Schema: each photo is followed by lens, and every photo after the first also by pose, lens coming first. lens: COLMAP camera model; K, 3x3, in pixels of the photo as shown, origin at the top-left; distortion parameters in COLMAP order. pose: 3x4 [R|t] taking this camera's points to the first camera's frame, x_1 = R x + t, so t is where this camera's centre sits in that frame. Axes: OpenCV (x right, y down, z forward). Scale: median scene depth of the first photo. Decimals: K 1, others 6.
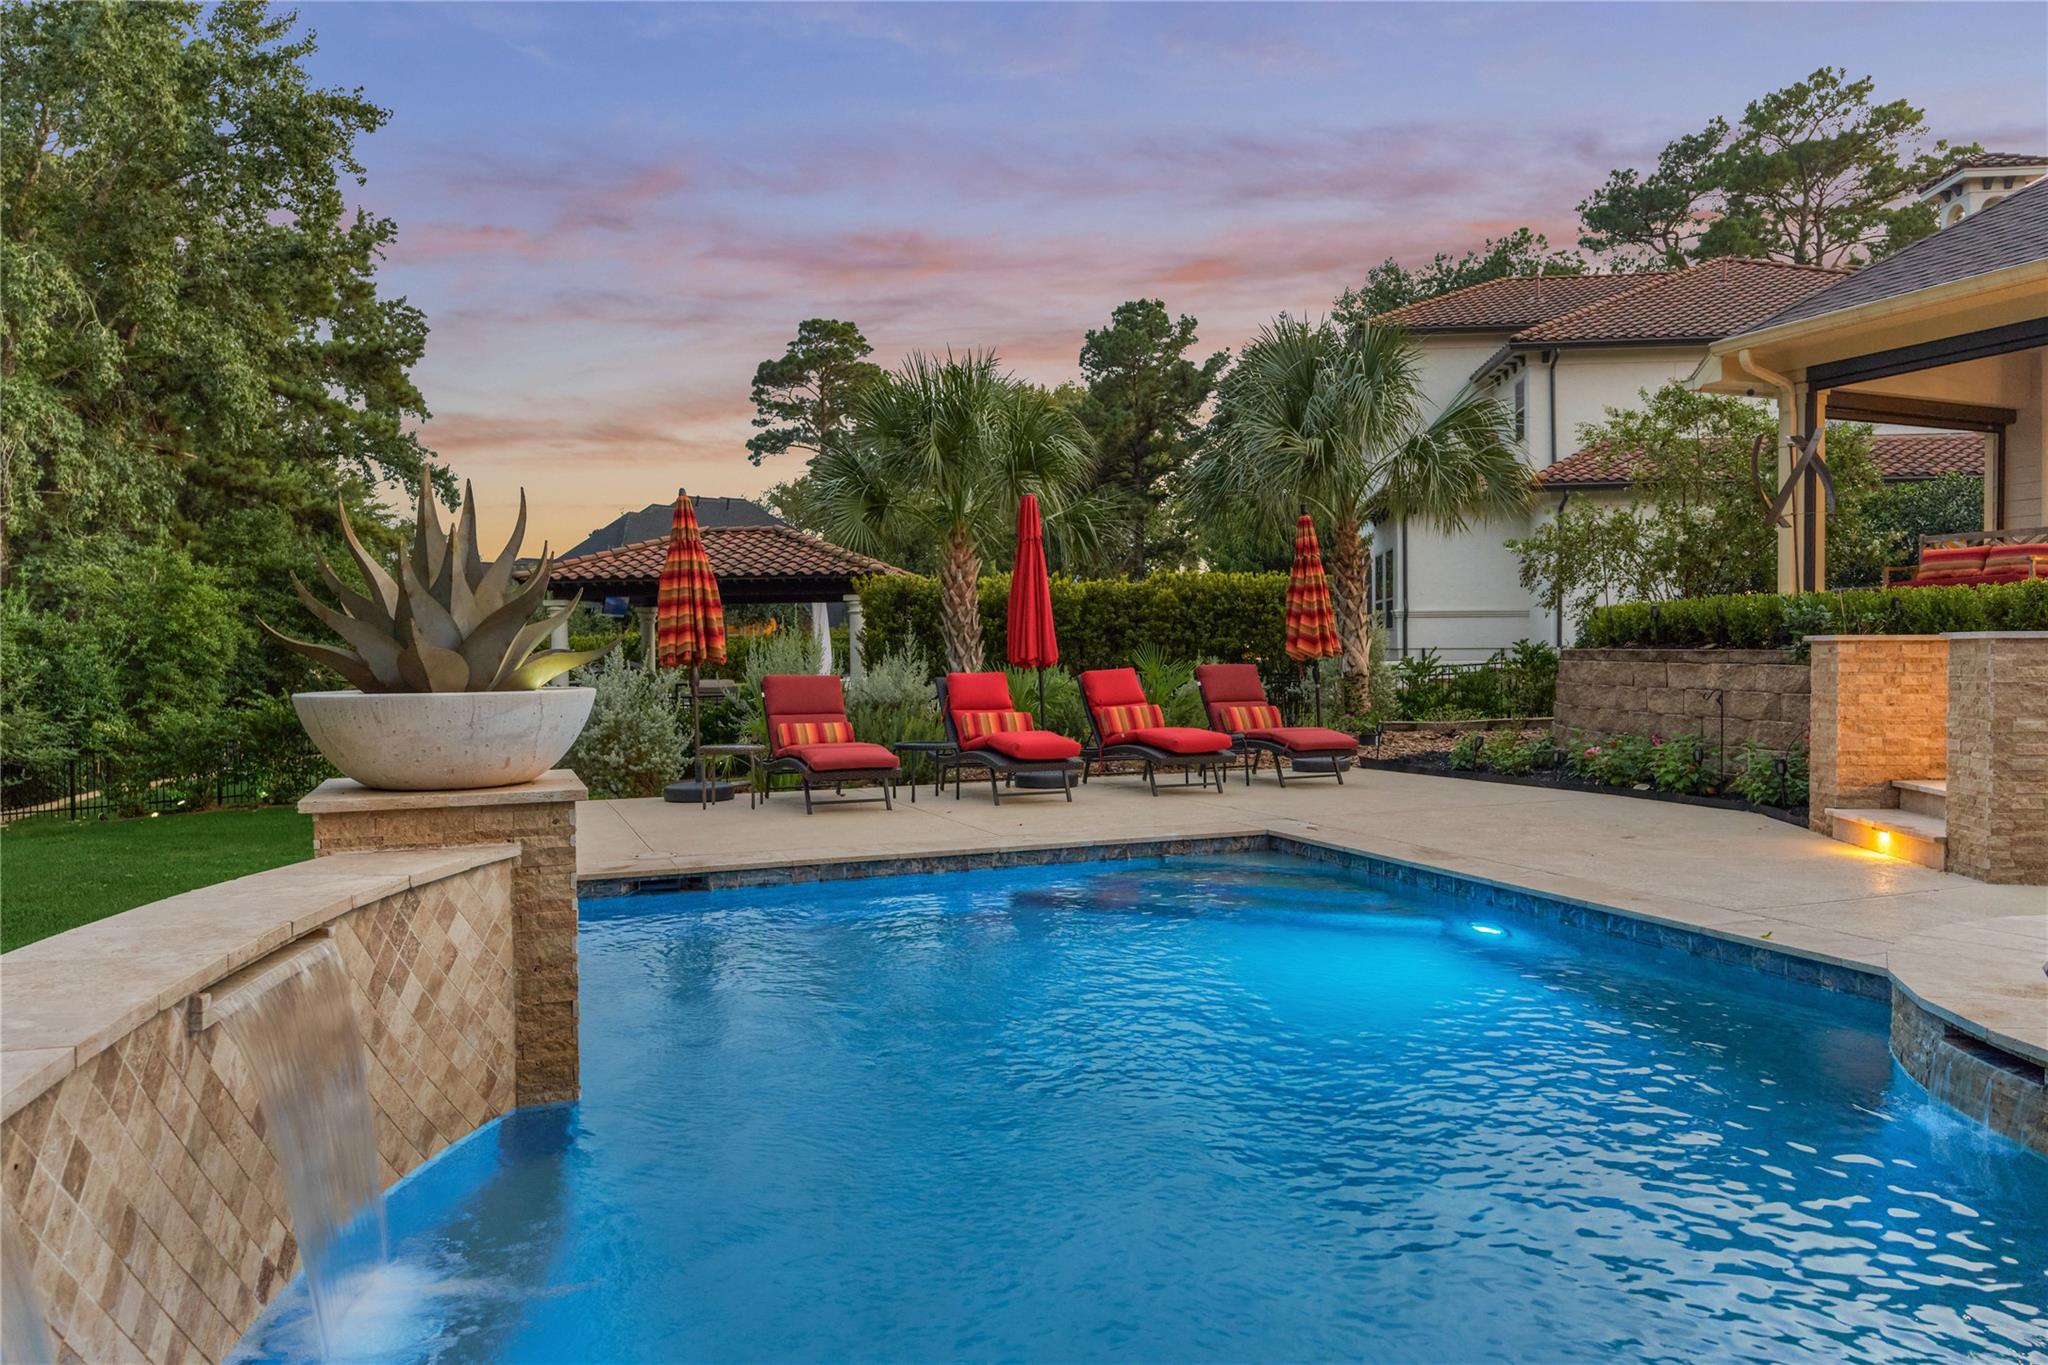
lens RADIAL K [[1322.5, 0, 1028.1], [0, 1322.5, 692.2], [0, 0, 1]] dist [0.001411, -0.002169]
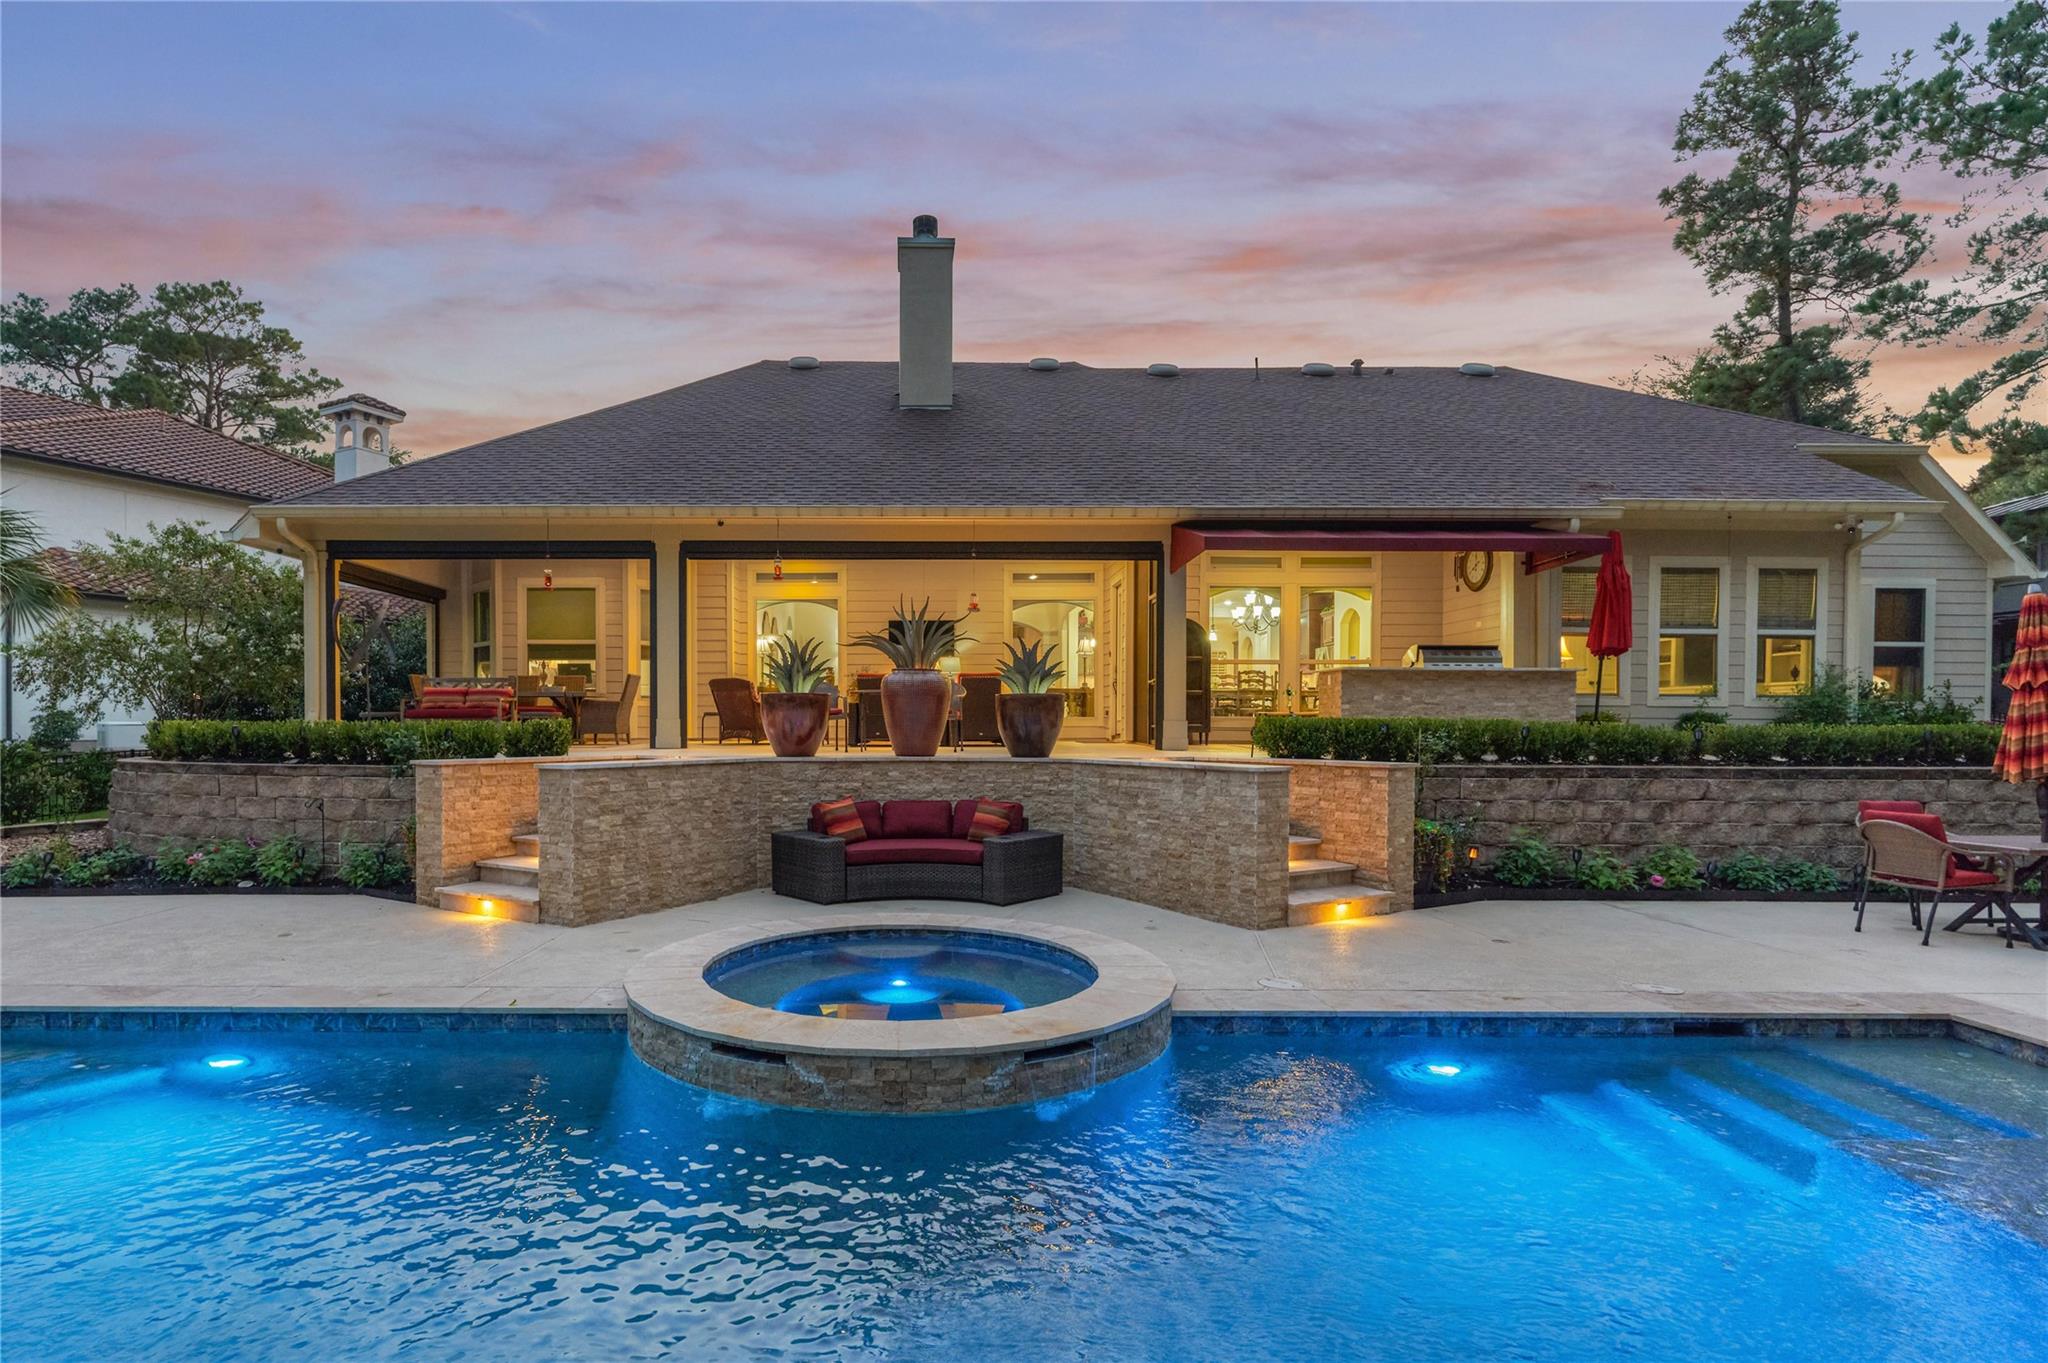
lens RADIAL K [[985.8, 0, 923.2], [0, 985.8, 750.9], [0, 0, 1]] dist [-0.000398, -0.002267]
pose [[0.386612, -0.014545, 0.922128, -0.059680], [0.025388, 0.999665, 0.005124, -0.019893], [-0.921893, 0.021430, 0.386852, 0.061879]]
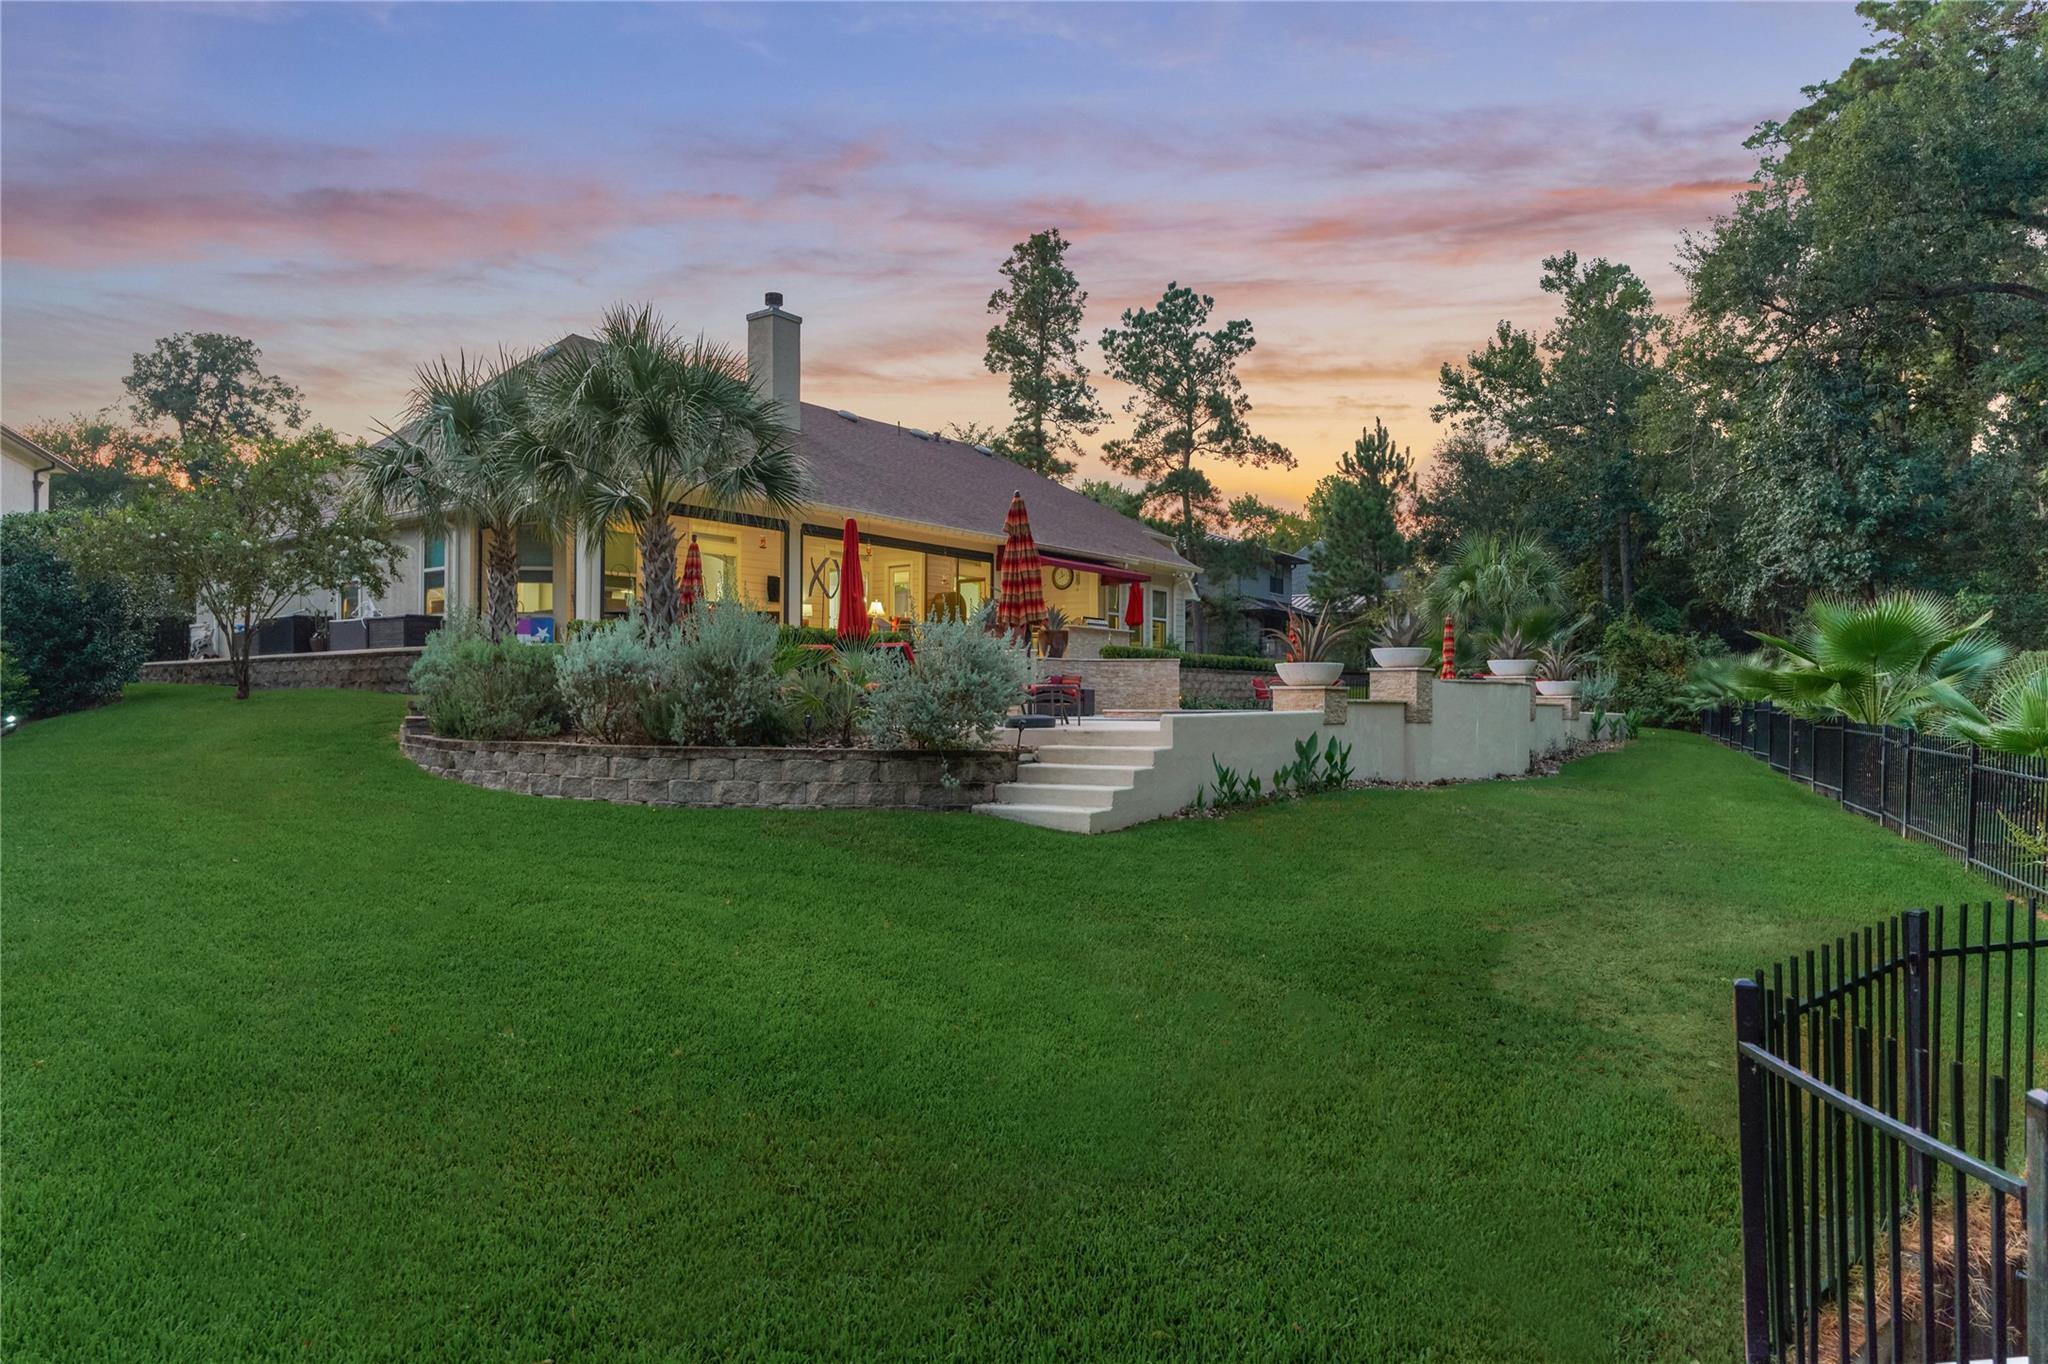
lens RADIAL K [[1265.2, 0, 1022.2], [0, 1265.2, 686.5], [0, 0, 1]] dist [0.011134, 0.002297]
pose [[-0.501345, 0.020620, 0.865002, -0.817705], [0.030778, 0.999508, -0.005988, 0.027900], [-0.864700, 0.023621, -0.501733, 0.987512]]
